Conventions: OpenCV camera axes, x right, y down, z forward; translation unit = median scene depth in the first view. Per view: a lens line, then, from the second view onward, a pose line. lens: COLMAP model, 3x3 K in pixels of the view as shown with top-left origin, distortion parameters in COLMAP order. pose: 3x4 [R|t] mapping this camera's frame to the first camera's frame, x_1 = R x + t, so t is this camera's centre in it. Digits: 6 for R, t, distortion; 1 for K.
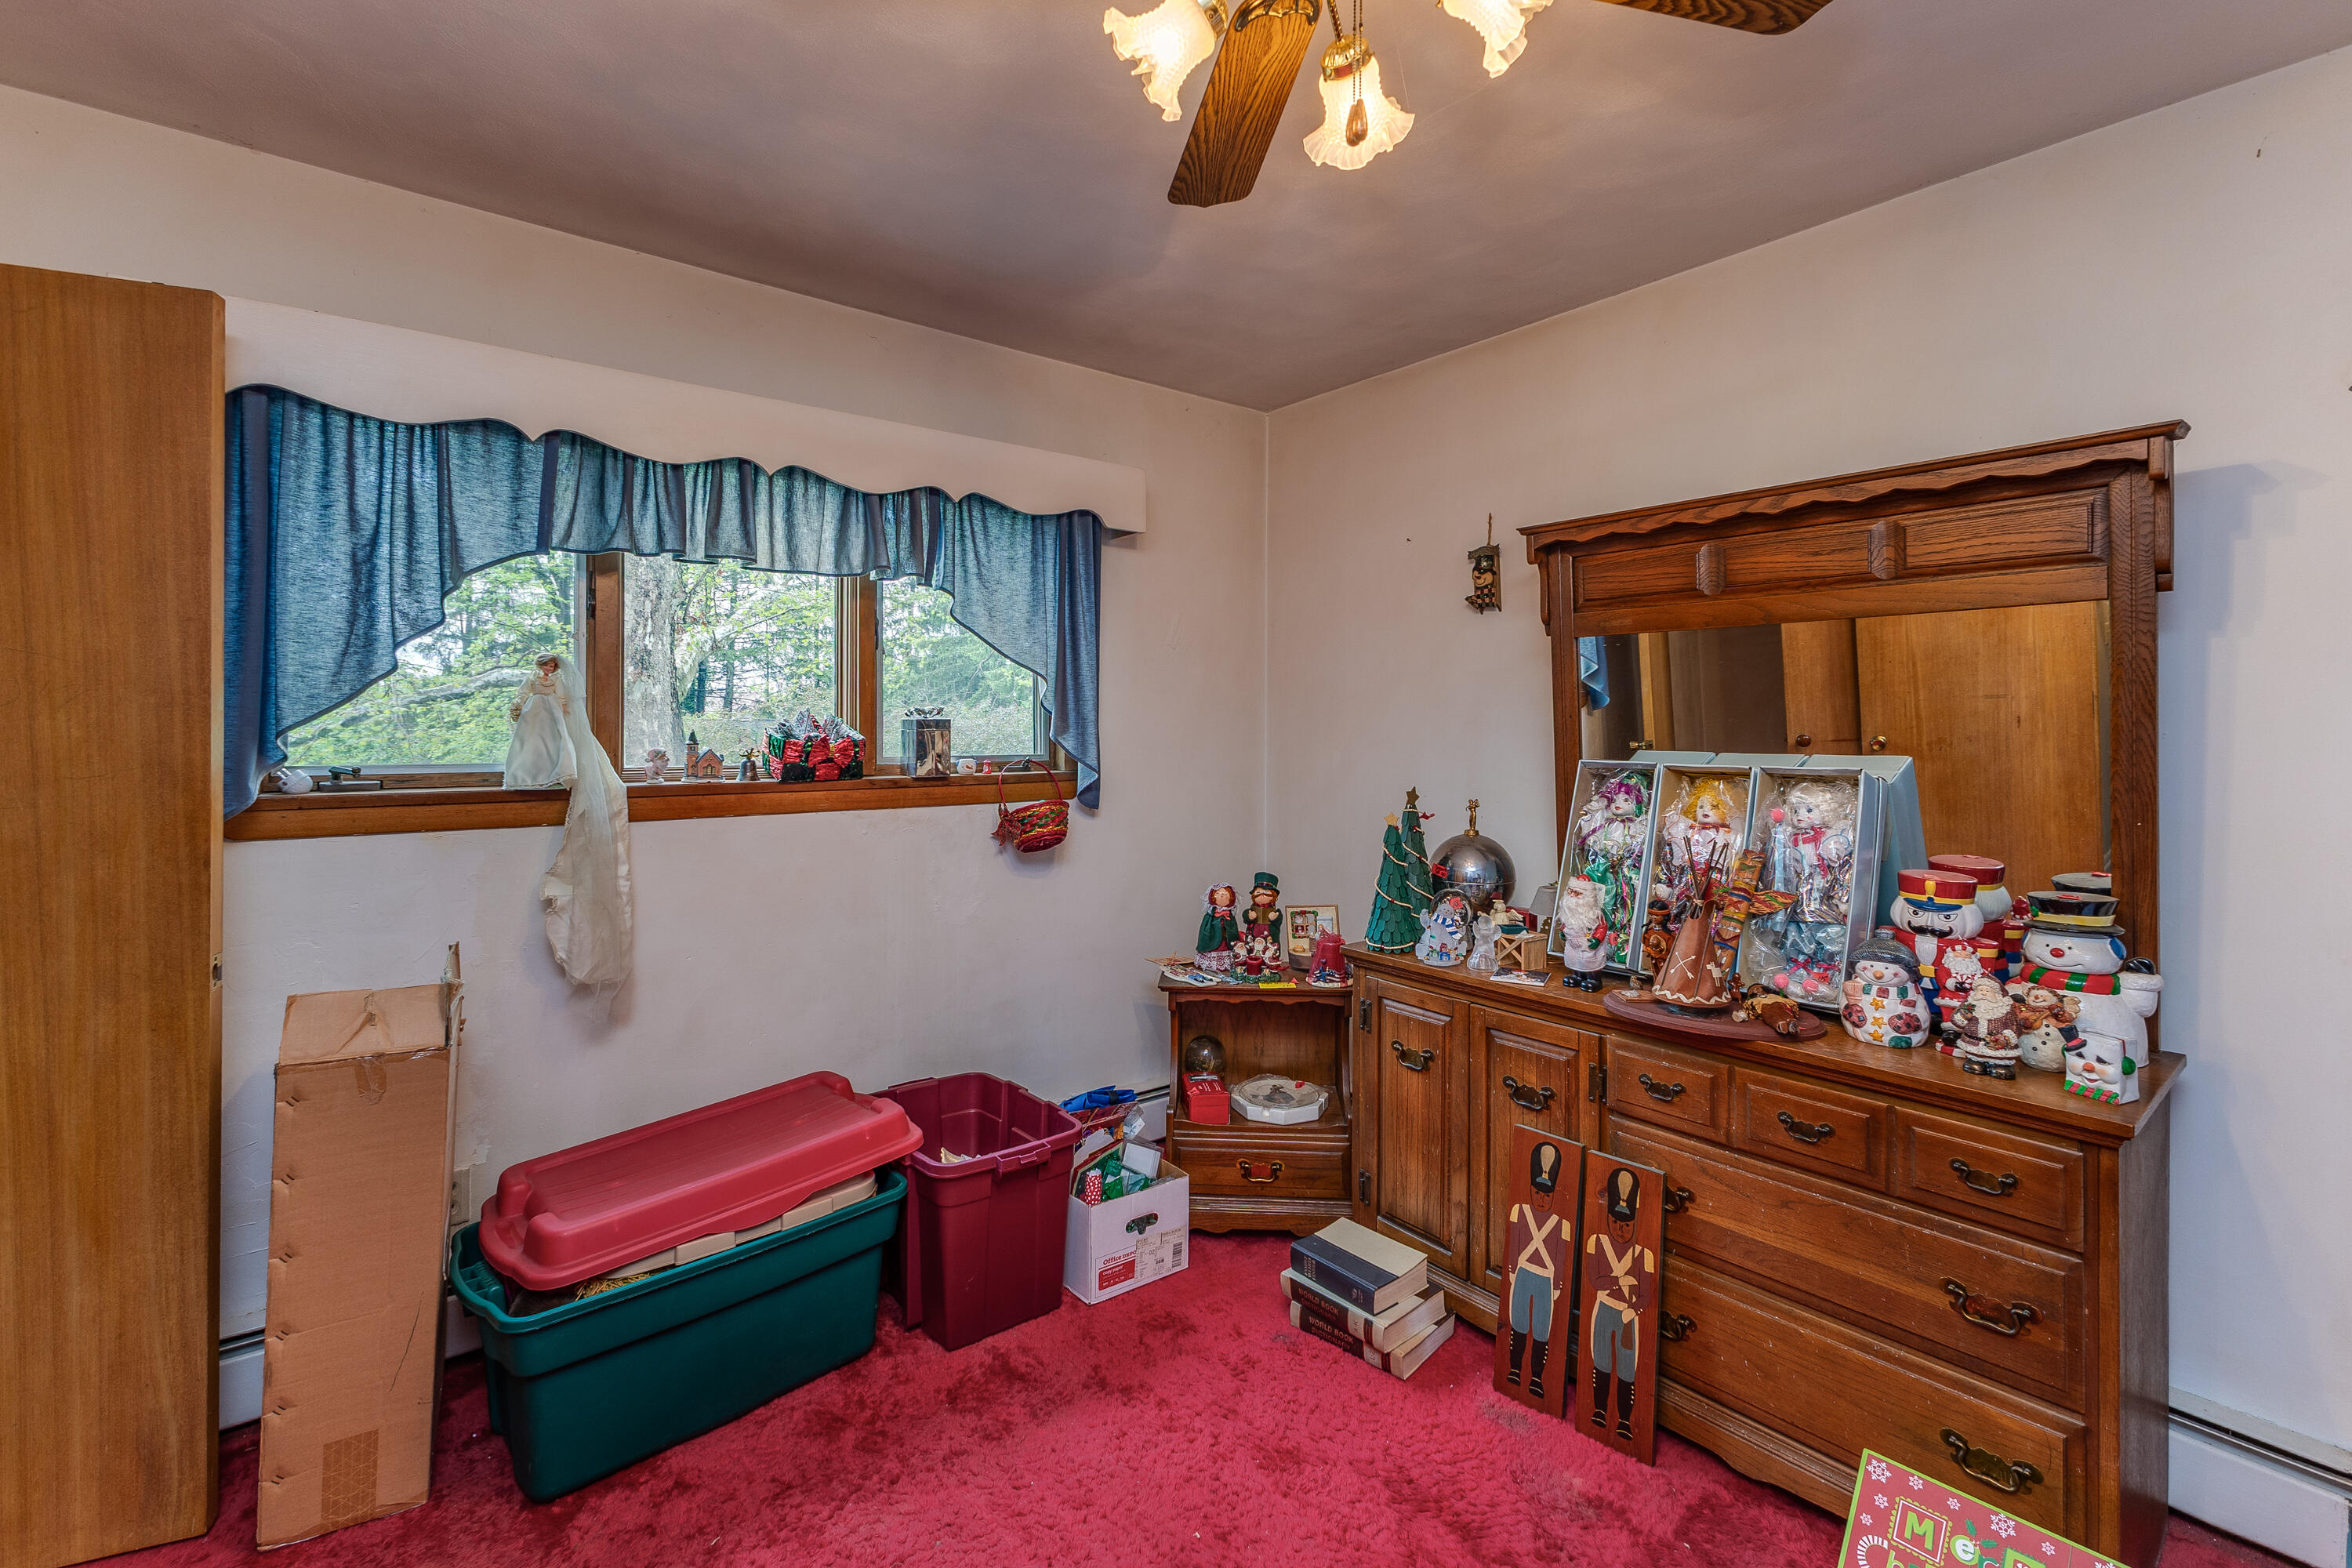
lens RADIAL K [[1007.9, 0, 1174.0], [0, 1007.9, 734.6], [0, 0, 1]] dist [-0.000231, -0.000058]
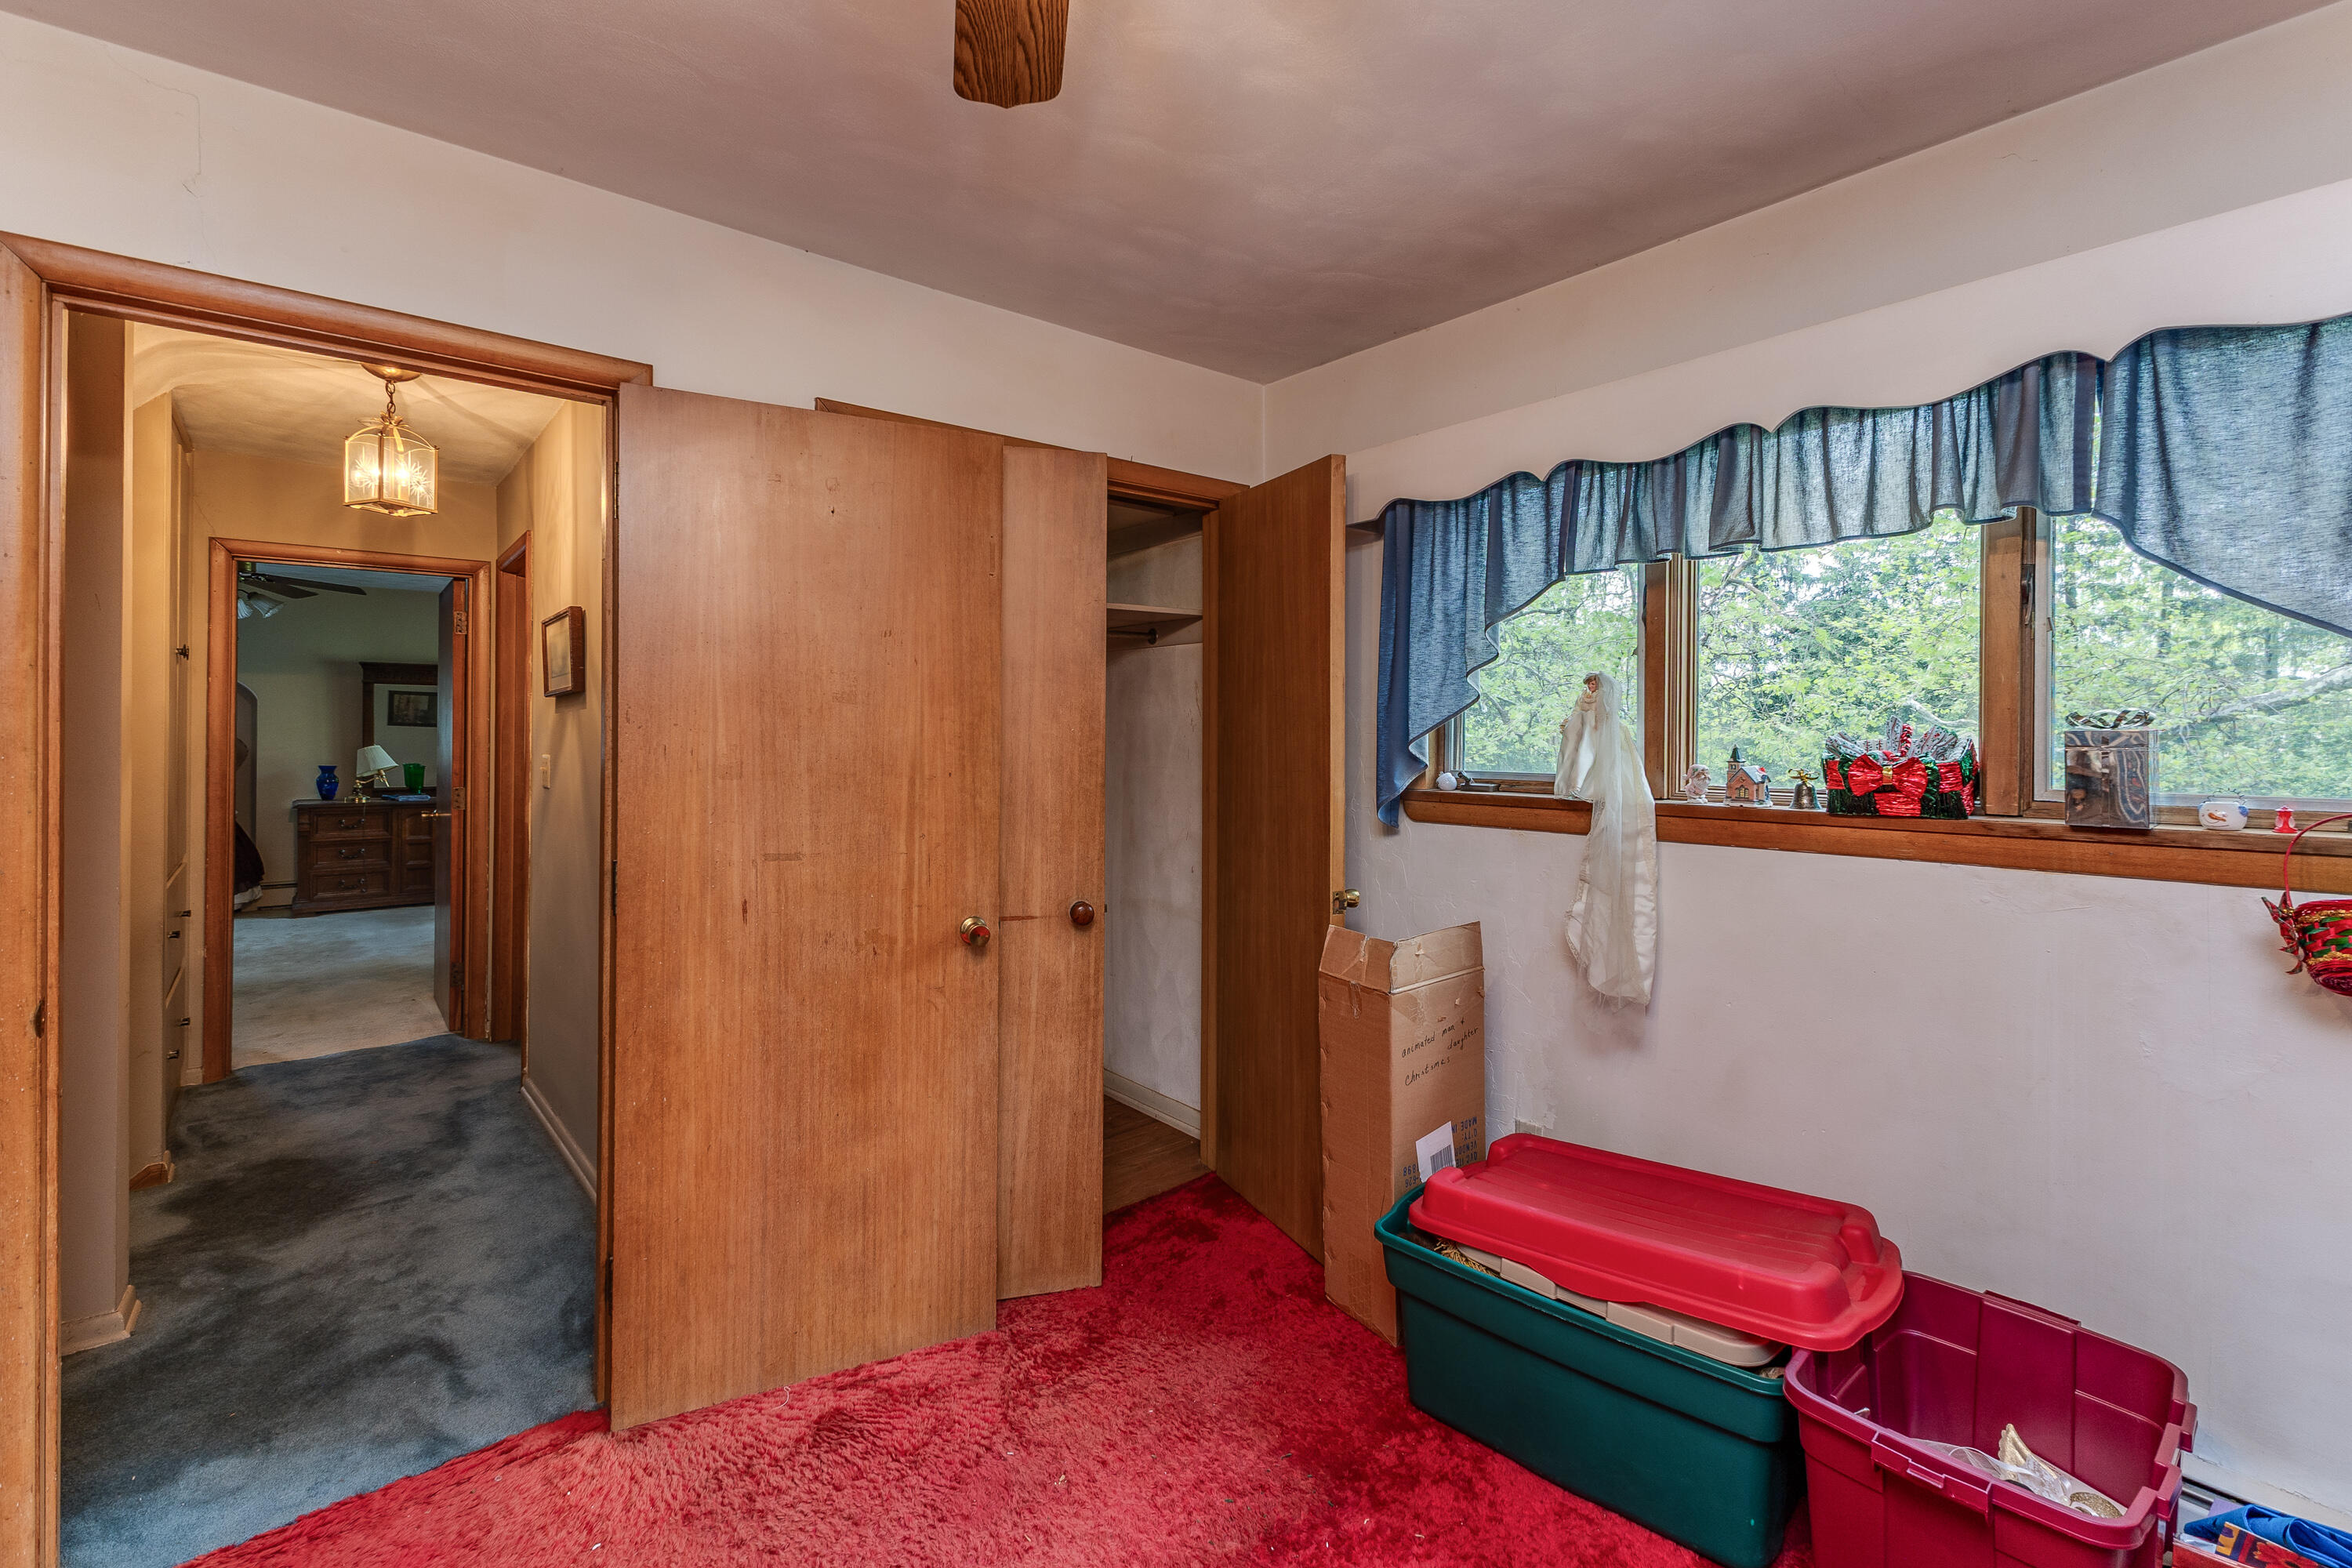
lens RADIAL K [[1090.5, 0, 1174.8], [0, 1090.5, 720.8], [0, 0, 1]] dist [-0.000208, 0.000097]
pose [[0.006136, -0.000038, -0.999981, 0.489060], [0.005271, 0.999986, -0.000006, -0.029626], [0.999967, -0.005271, 0.006136, 0.536448]]
